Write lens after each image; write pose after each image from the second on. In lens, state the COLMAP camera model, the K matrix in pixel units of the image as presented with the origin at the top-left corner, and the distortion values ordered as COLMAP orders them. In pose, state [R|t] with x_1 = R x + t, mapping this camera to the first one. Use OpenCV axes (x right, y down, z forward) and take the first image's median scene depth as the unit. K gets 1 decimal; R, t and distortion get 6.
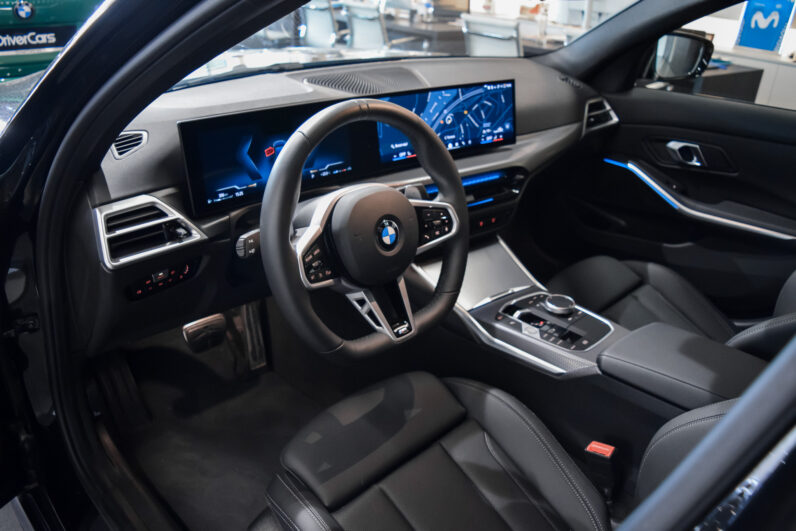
lens RADIAL K [[630.8, 0, 387.4], [0, 630.8, 266.7], [0, 0, 1]] dist [-0.079330, 0.003307]
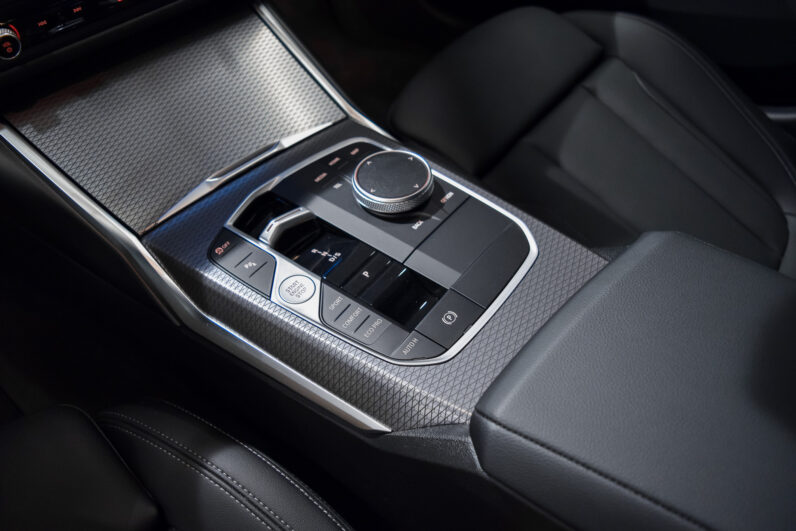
lens RADIAL K [[604.4, 0, 398.0], [0, 604.4, 265.5], [0, 0, 1]] dist [-0.077100, 0.000064]
pose [[0.988688, -0.142458, 0.046926, 0.257252], [0.113455, 0.914965, 0.387255, -0.030740], [-0.098103, -0.377550, 0.920778, 0.662269]]
